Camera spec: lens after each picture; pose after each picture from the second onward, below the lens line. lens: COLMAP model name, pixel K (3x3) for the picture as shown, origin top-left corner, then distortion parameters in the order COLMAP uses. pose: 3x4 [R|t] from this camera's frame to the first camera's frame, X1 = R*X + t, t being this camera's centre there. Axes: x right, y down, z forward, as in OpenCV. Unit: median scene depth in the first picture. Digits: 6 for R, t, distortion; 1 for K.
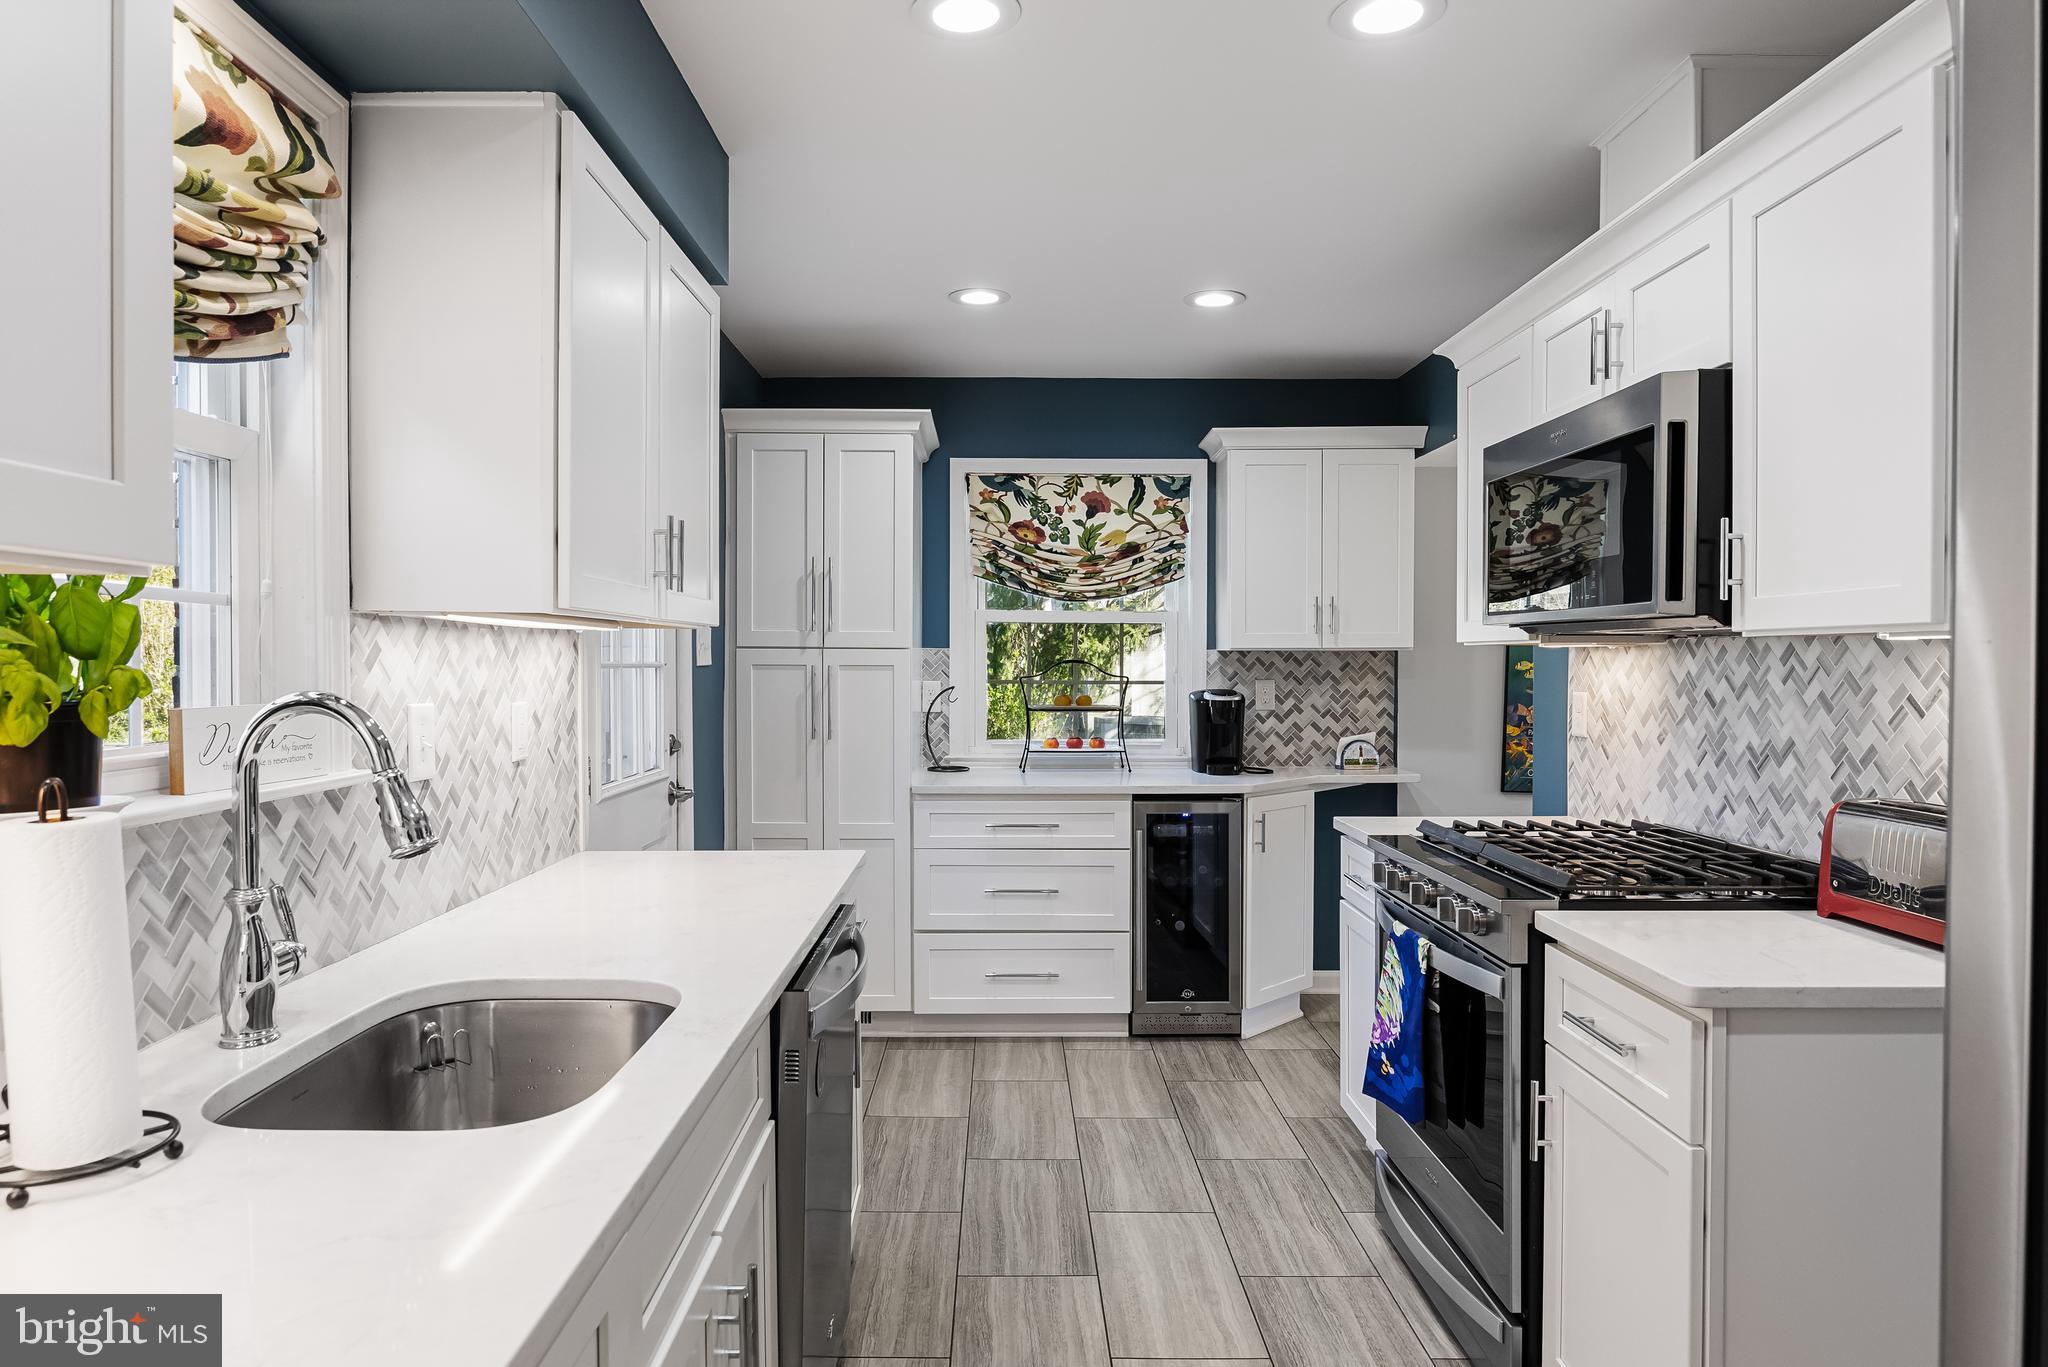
lens RADIAL K [[1239.2, 0, 1021.5], [0, 1239.2, 667.0], [0, 0, 1]] dist [-0.054525, -0.001345]
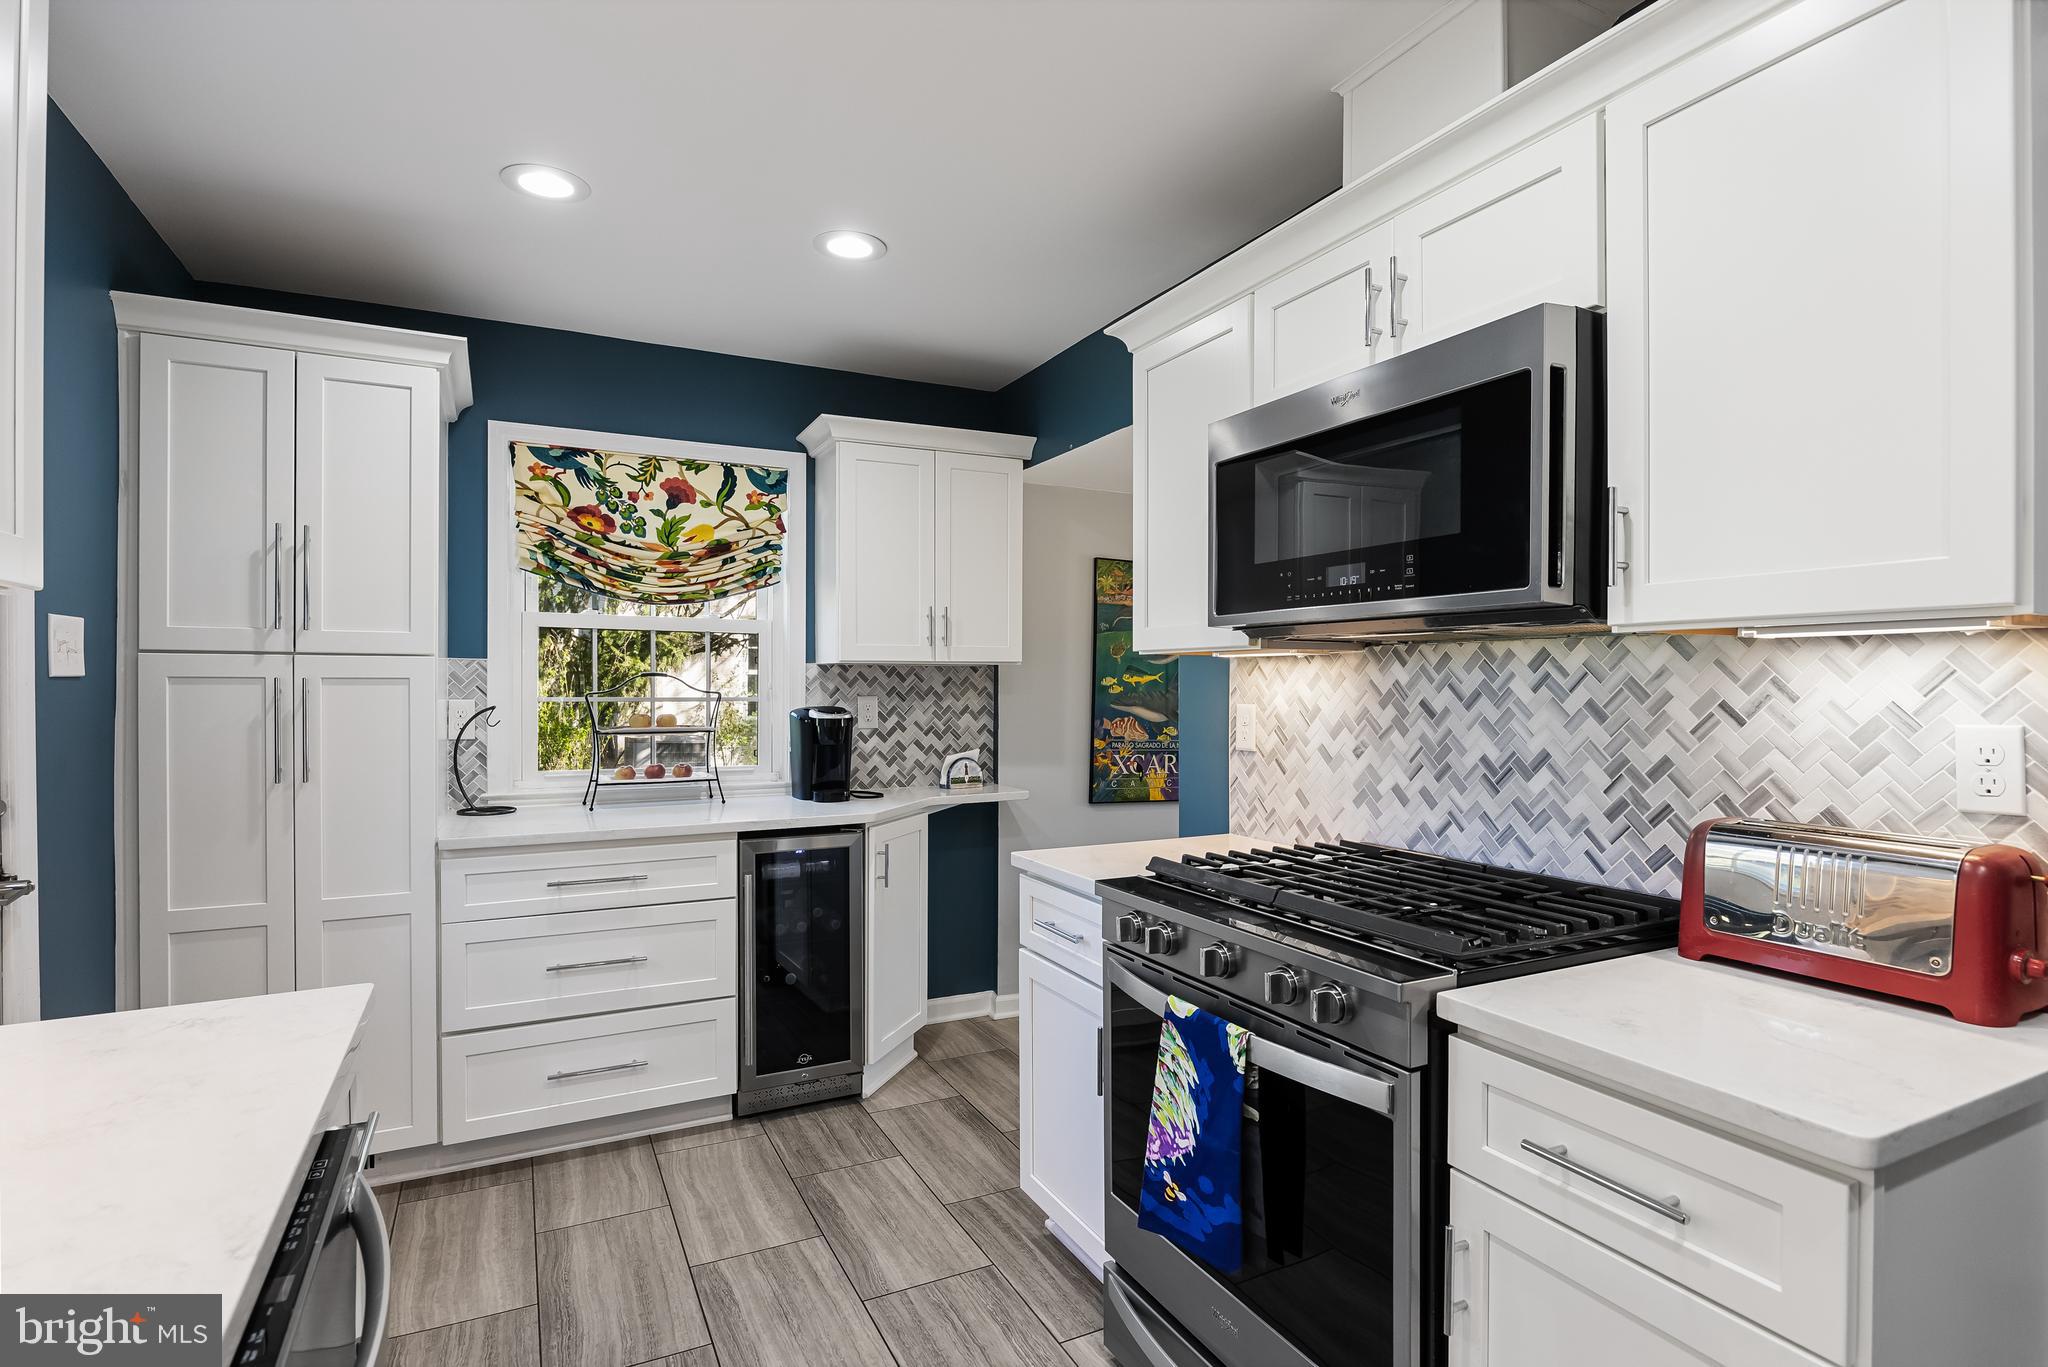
lens RADIAL K [[1020.1, 0, 1029.2], [0, 1020.1, 685.2], [0, 0, 1]] dist [-0.012750, -0.000082]
pose [[0.895060, -0.000648, 0.445945, -0.044032], [0.003084, 0.999984, -0.004737, 0.007367], [-0.445935, 0.005615, 0.895048, 0.304084]]
